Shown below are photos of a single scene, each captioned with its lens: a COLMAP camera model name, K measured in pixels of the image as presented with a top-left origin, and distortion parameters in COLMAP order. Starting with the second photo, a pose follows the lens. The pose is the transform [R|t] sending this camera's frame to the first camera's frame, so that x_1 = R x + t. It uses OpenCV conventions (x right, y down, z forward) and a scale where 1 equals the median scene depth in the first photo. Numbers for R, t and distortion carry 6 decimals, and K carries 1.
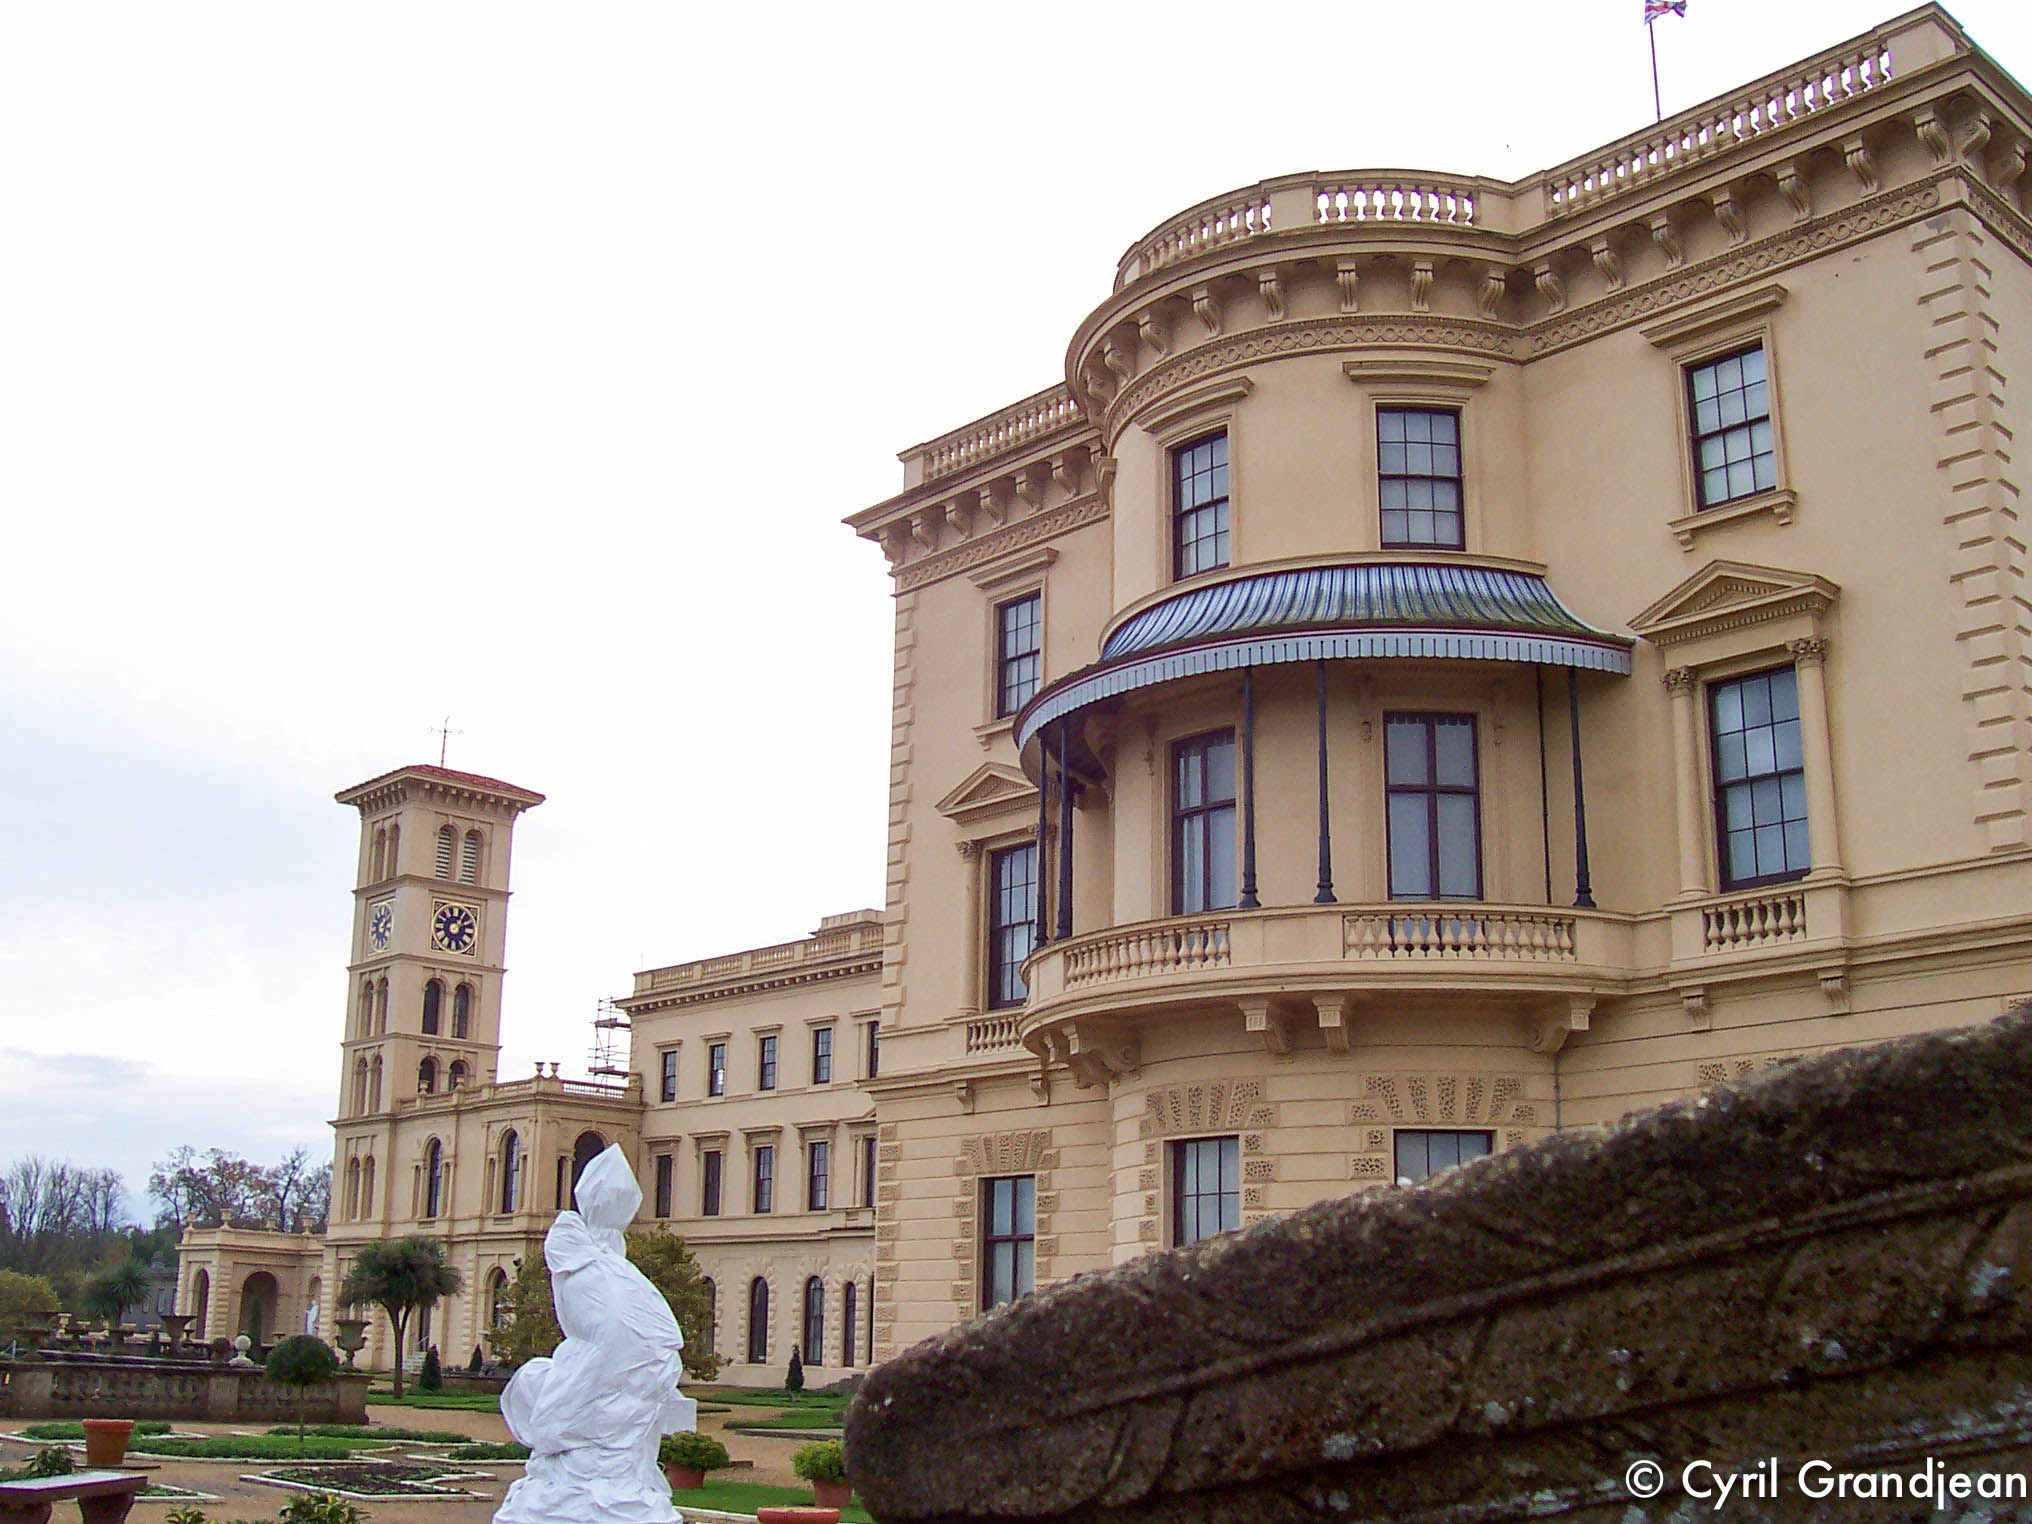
lens RADIAL K [[2206.4, 0, 1018.3], [0, 2206.4, 720.9], [0, 0, 1]] dist [-0.196735, 0.232136]
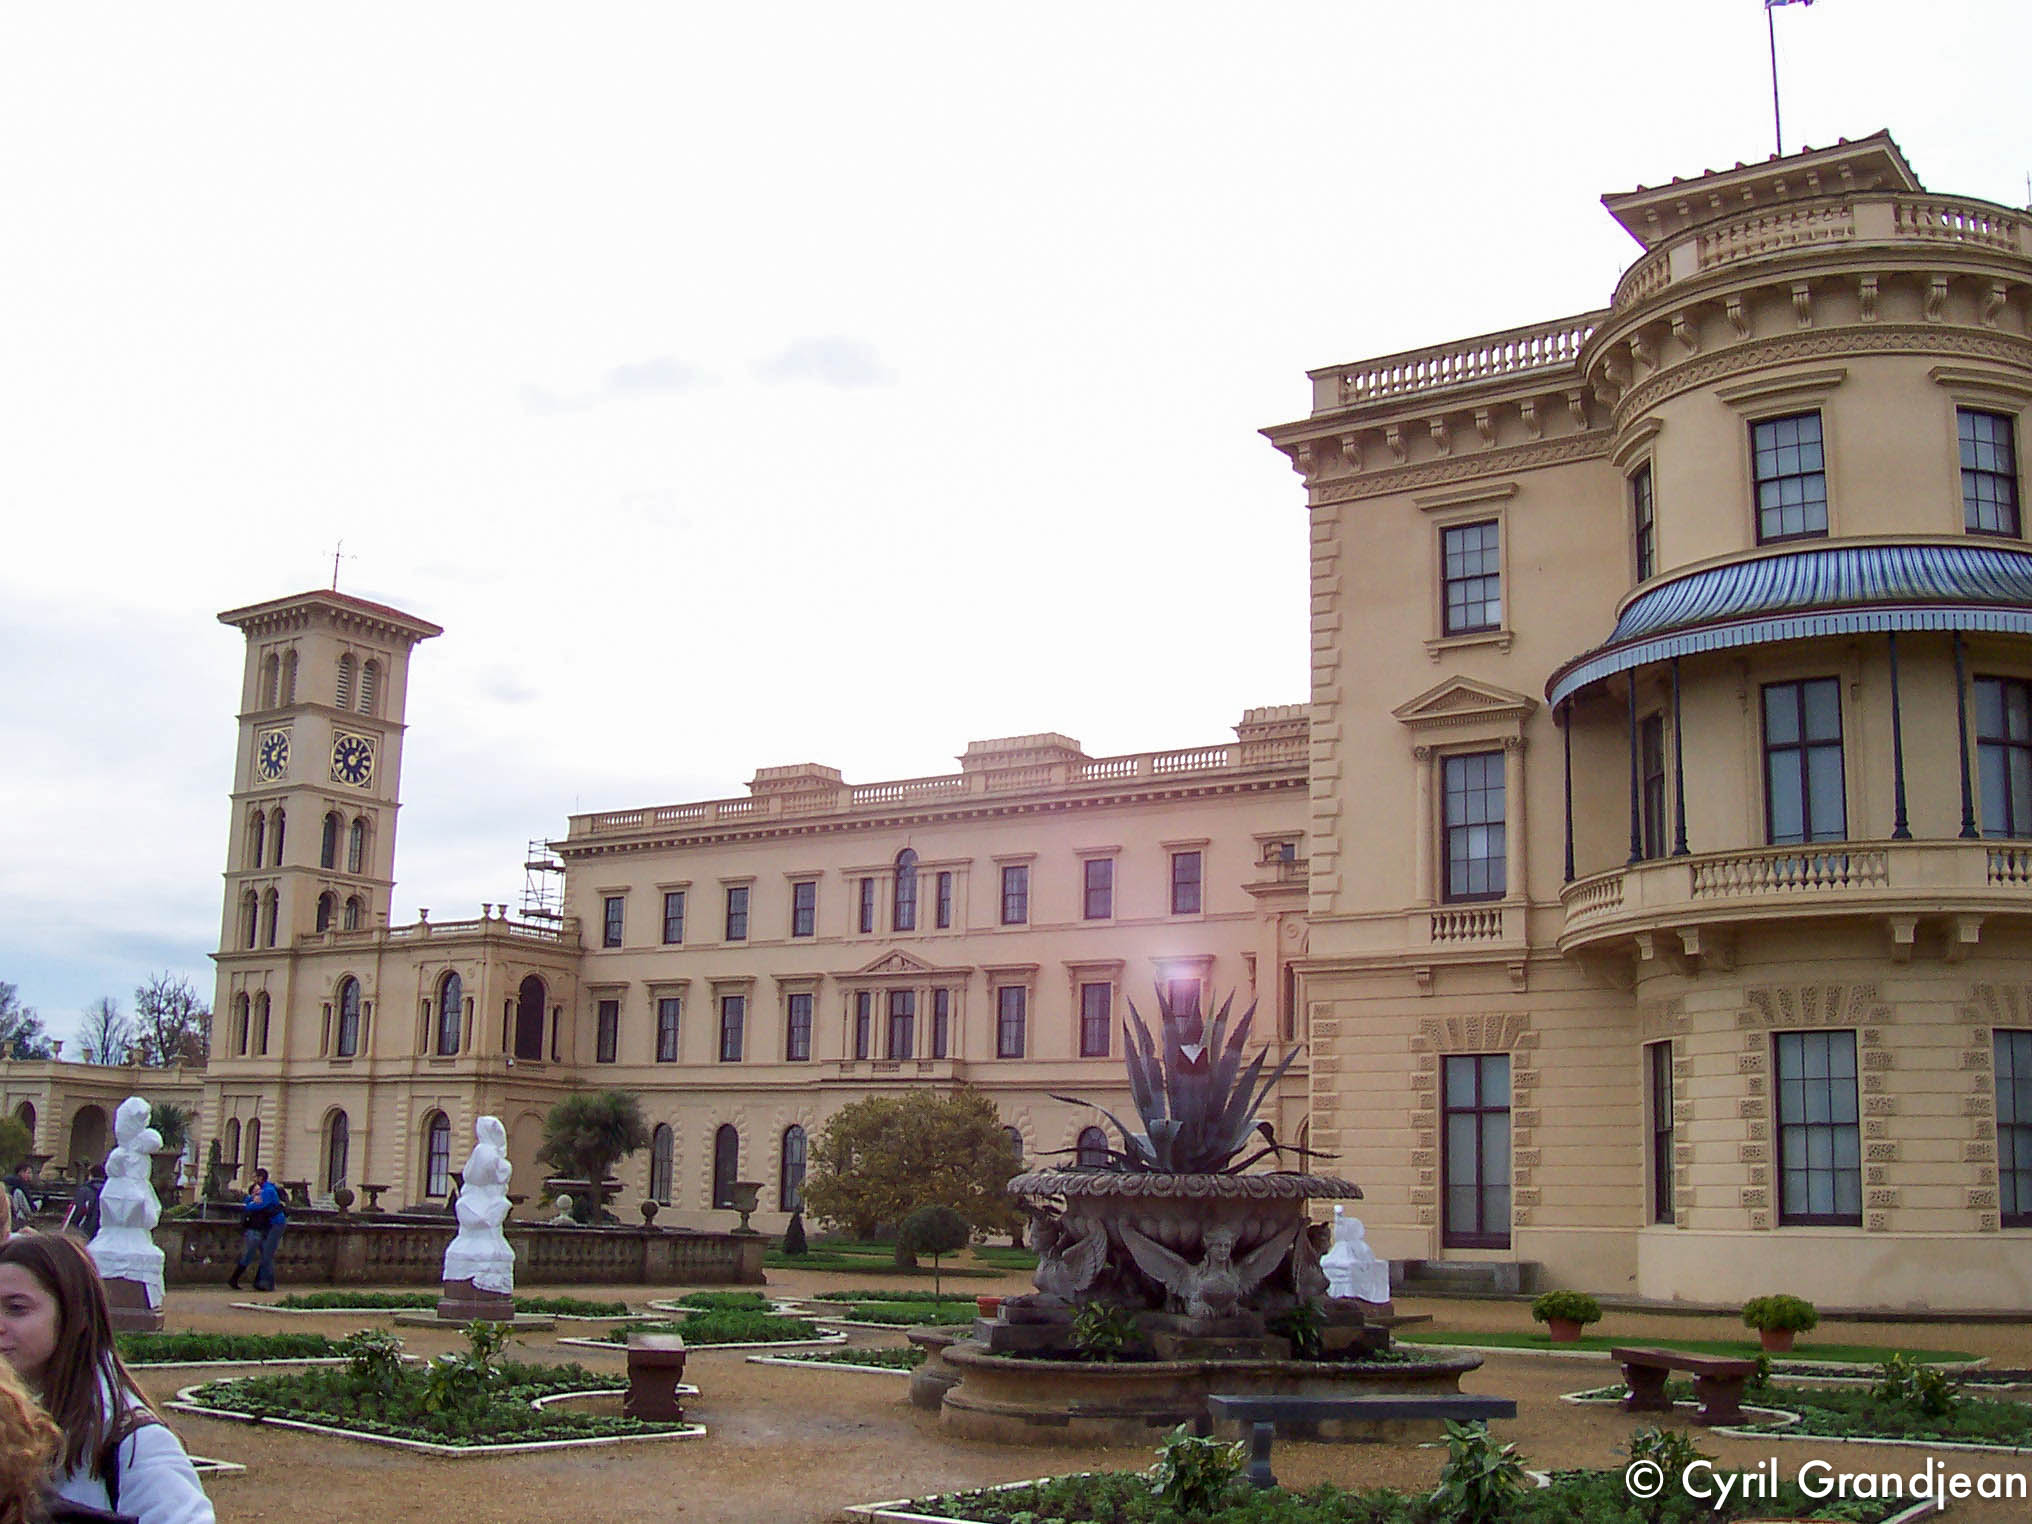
lens RADIAL K [[2206.4, 0, 1018.3], [0, 2206.4, 720.9], [0, 0, 1]] dist [-0.196735, 0.232136]
pose [[0.976634, 0.055482, 0.207622, -0.195410], [-0.070151, 0.995483, 0.063965, -0.005768], [-0.203135, -0.077035, 0.976116, -0.006215]]
